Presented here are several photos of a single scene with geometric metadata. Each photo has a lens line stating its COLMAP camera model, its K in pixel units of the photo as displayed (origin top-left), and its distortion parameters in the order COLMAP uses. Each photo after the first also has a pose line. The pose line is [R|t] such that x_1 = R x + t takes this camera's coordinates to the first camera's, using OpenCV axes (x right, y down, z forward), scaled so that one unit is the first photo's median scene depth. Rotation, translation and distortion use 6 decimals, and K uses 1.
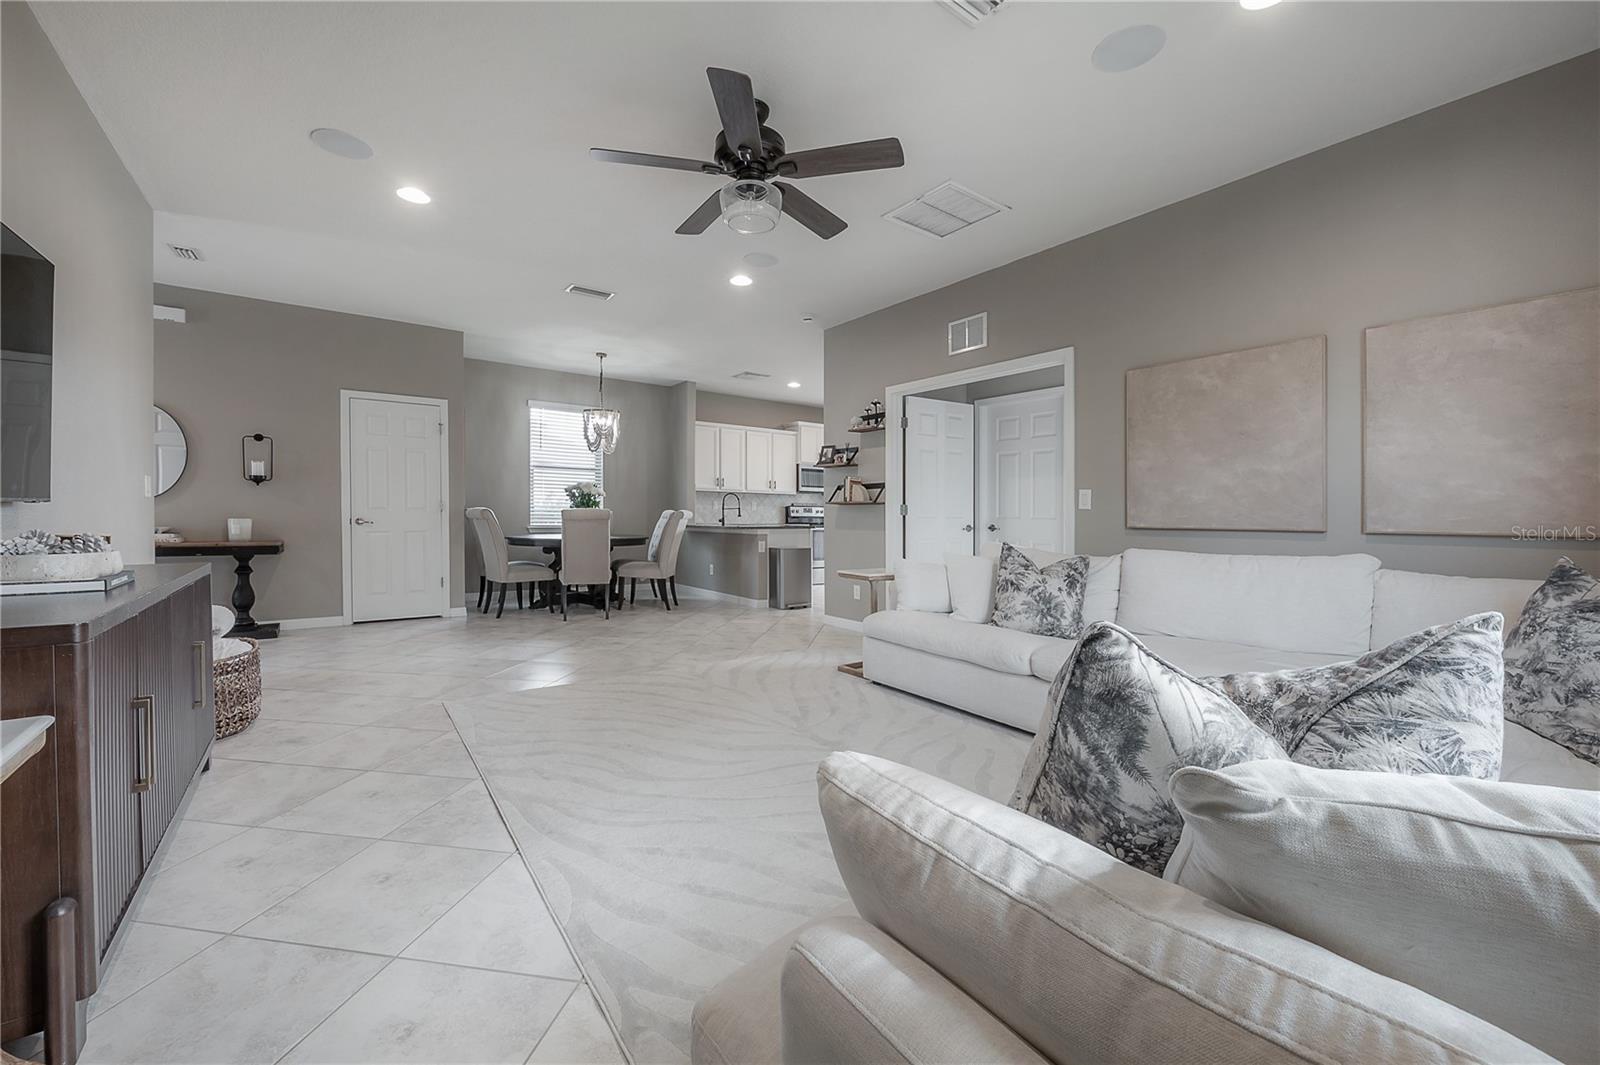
lens RADIAL K [[642.5, 0, 830.7], [0, 642.5, 535.2], [0, 0, 1]] dist [-0.010137, 0.000084]
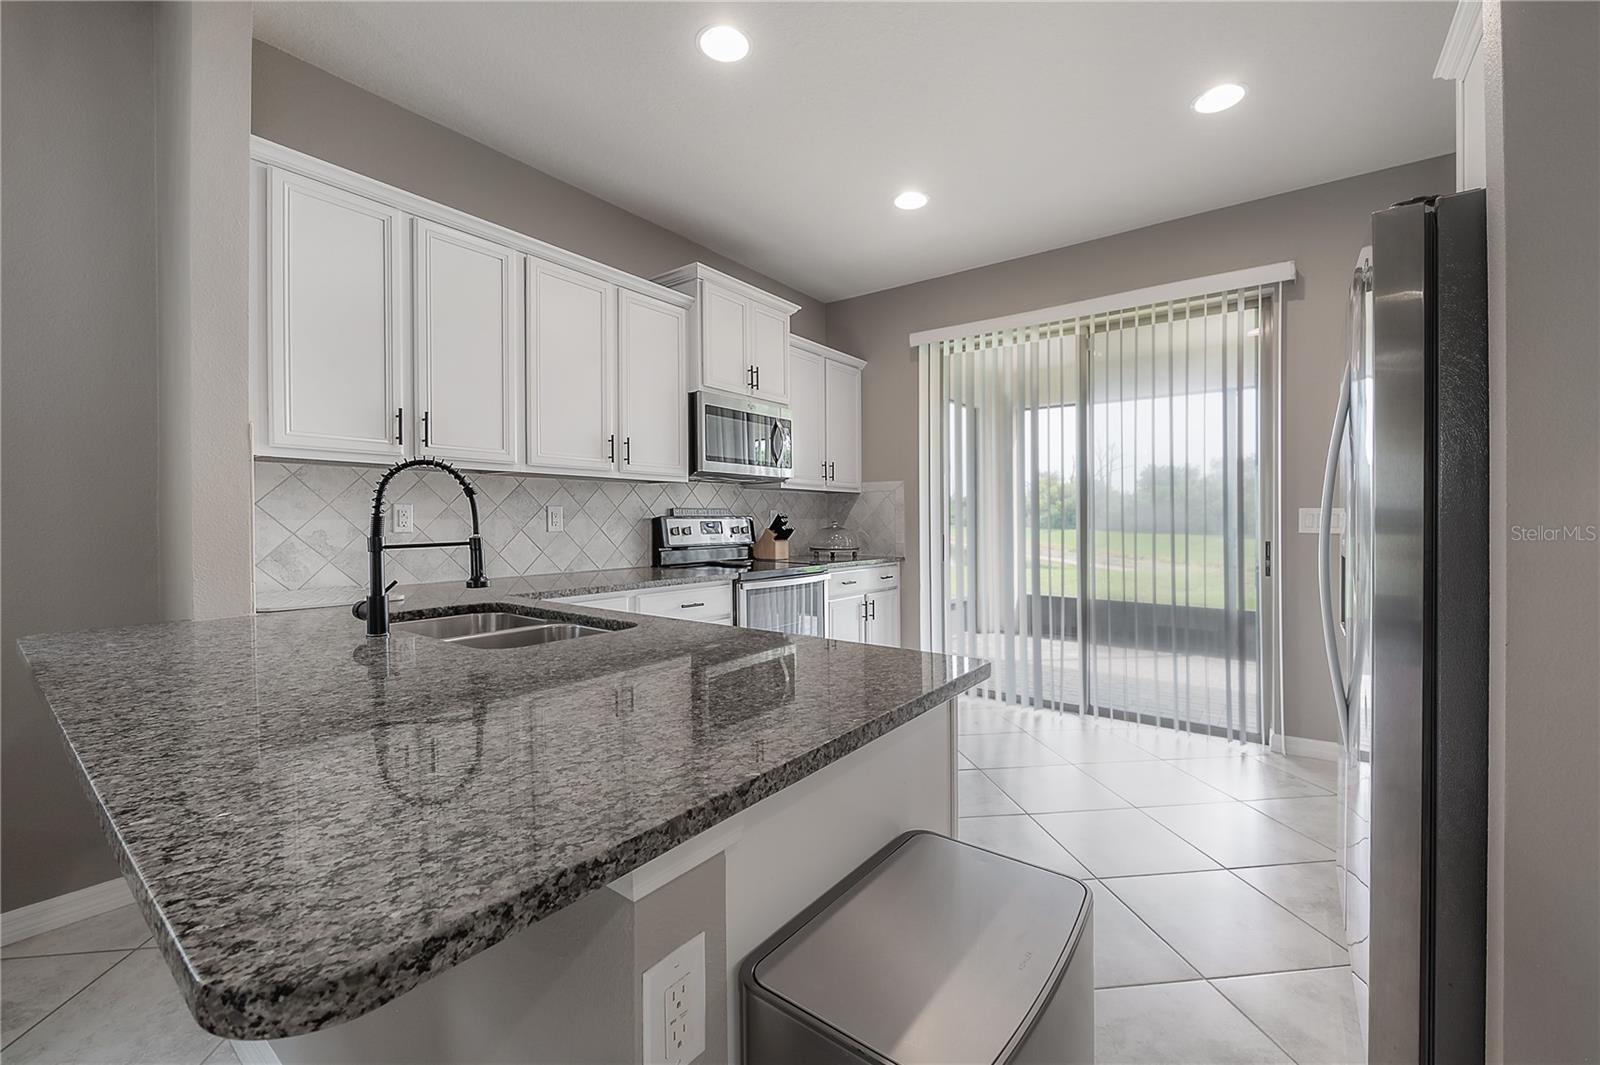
lens RADIAL K [[649.7, 0, 800.3], [0, 649.7, 499.8], [0, 0, 1]] dist [0.036359, -0.000021]
pose [[0.967372, 0.003335, 0.253336, -0.082896], [0.009119, 0.998807, -0.047970, -0.037247], [-0.253194, 0.048715, 0.966188, 0.653835]]
